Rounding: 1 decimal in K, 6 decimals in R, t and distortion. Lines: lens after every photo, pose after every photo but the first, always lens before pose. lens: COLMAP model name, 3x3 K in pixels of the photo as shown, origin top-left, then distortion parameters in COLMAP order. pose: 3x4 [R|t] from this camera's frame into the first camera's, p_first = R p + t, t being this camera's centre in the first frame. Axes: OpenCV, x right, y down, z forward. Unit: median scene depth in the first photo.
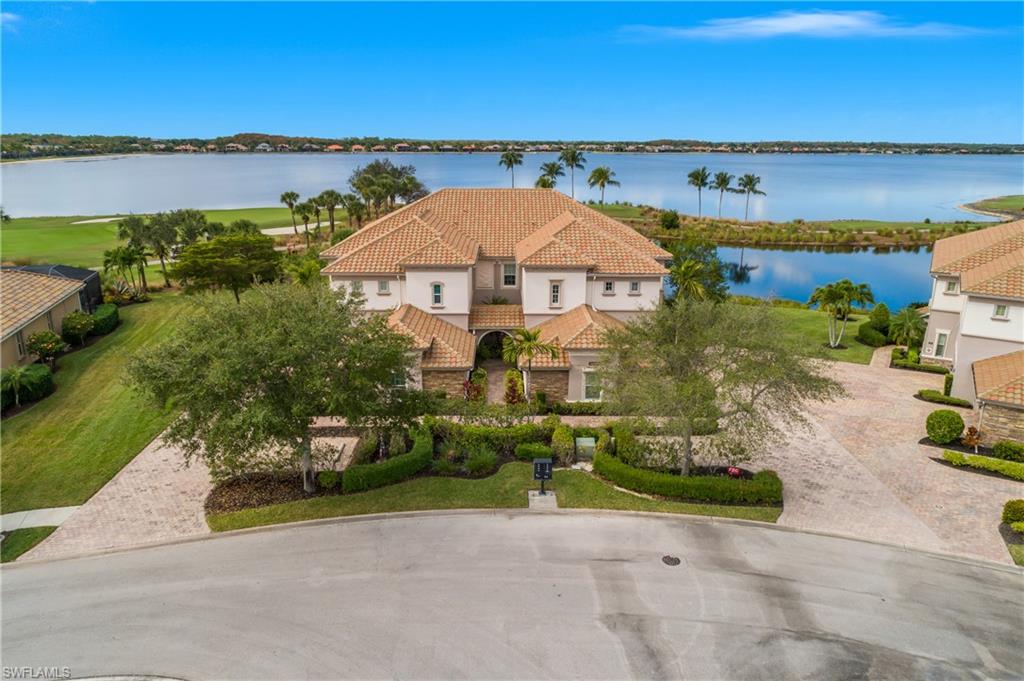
lens RADIAL K [[682.9, 0, 512.0], [0, 682.9, 340.5], [0, 0, 1]] dist [-0.009527, 0.006534]
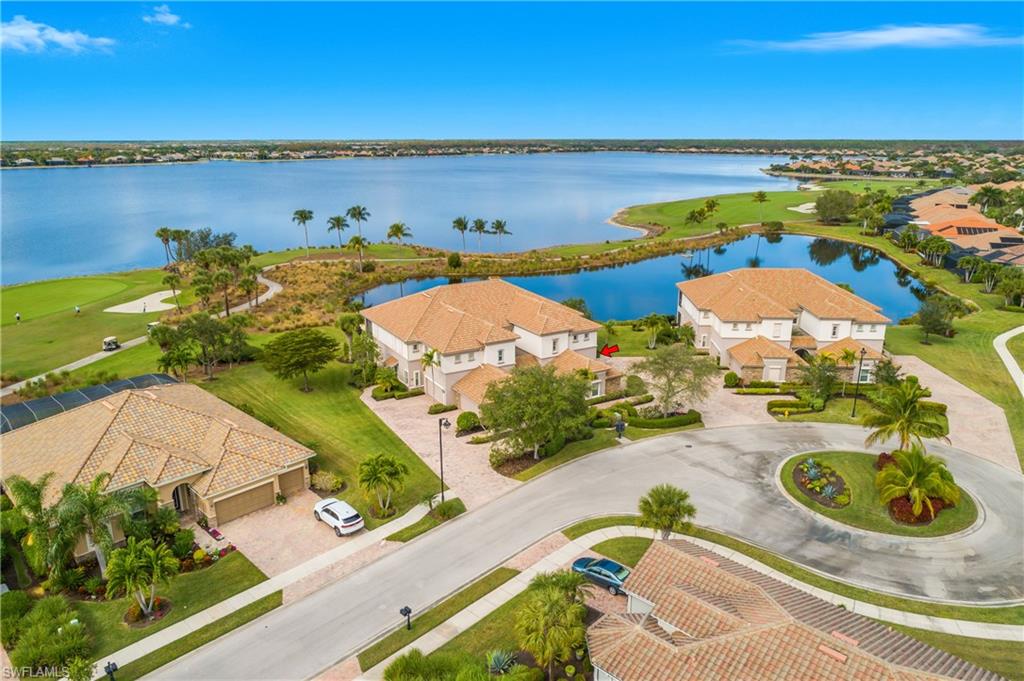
lens RADIAL K [[682.9, 0, 512.0], [0, 682.9, 340.5], [0, 0, 1]] dist [-0.009527, 0.006534]
pose [[0.875527, -0.146077, 0.460559, -0.921245], [0.146938, 0.988554, 0.034212, -0.167020], [-0.460285, 0.037720, 0.886970, -0.637782]]
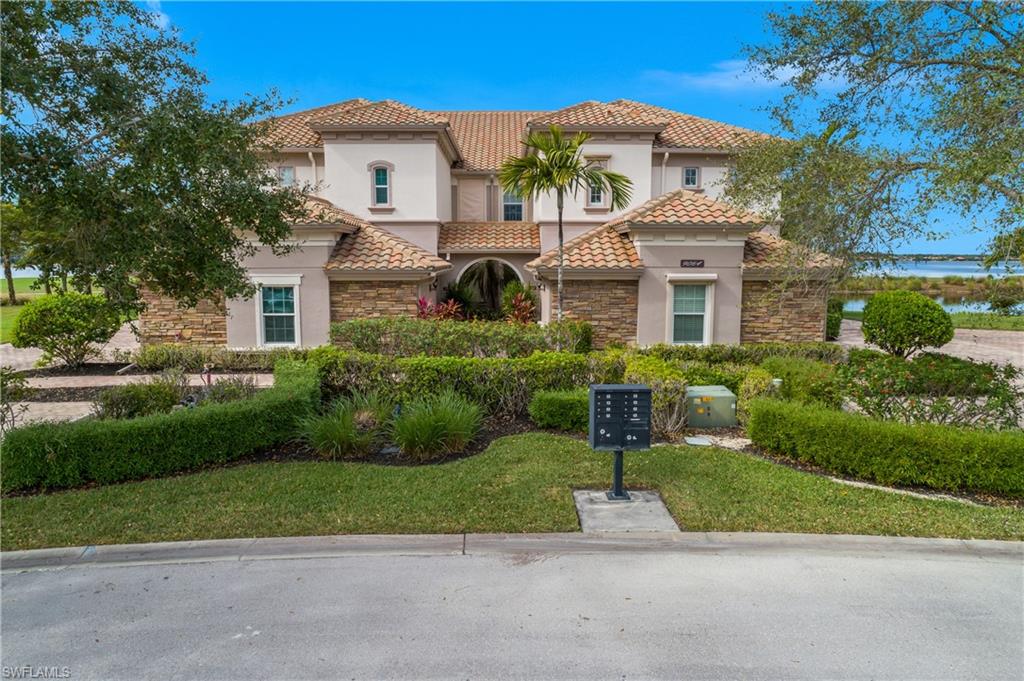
lens RADIAL K [[682.9, 0, 512.0], [0, 682.9, 340.5], [0, 0, 1]] dist [-0.009527, 0.006534]
pose [[0.999963, -0.007470, -0.004361, -0.002712], [0.006646, 0.986215, -0.165335, 0.146833], [0.005536, 0.165300, 0.986228, 0.481949]]
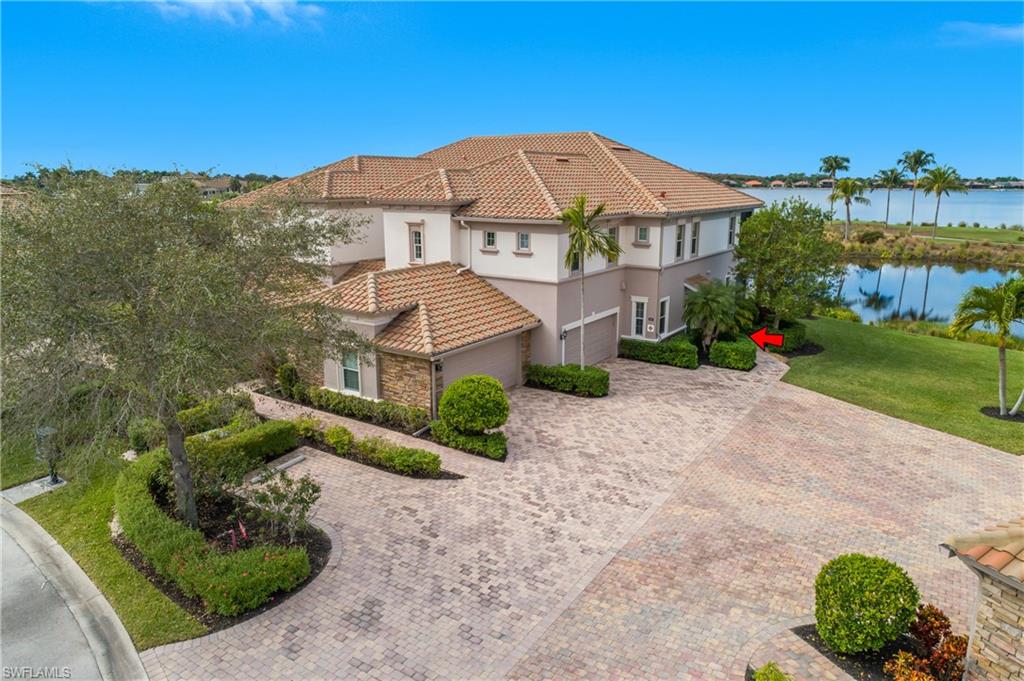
lens RADIAL K [[682.9, 0, 512.0], [0, 682.9, 340.5], [0, 0, 1]] dist [-0.009527, 0.006534]
pose [[0.823365, 0.125251, -0.553518, 0.541462], [-0.155905, 0.987736, -0.008403, 0.018957], [0.545678, 0.093215, 0.832795, 0.489031]]
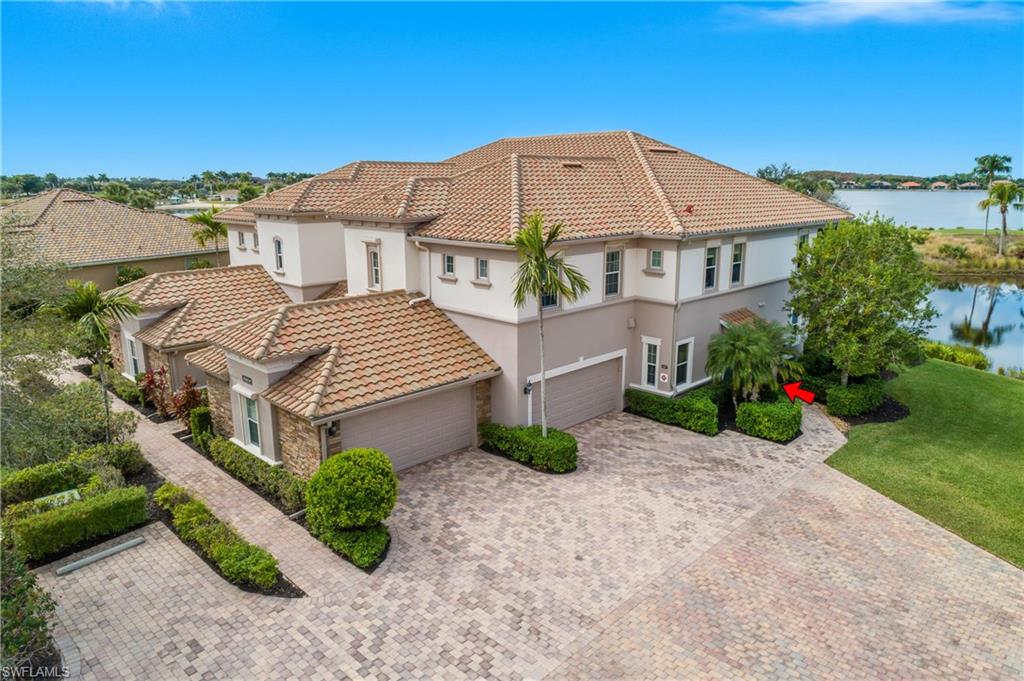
lens RADIAL K [[682.9, 0, 512.0], [0, 682.9, 340.5], [0, 0, 1]] dist [-0.009527, 0.006534]
pose [[0.701607, 0.156003, -0.695278, 0.564816], [-0.195660, 0.980413, 0.022538, -0.043369], [0.685175, 0.120225, 0.718388, 0.673328]]
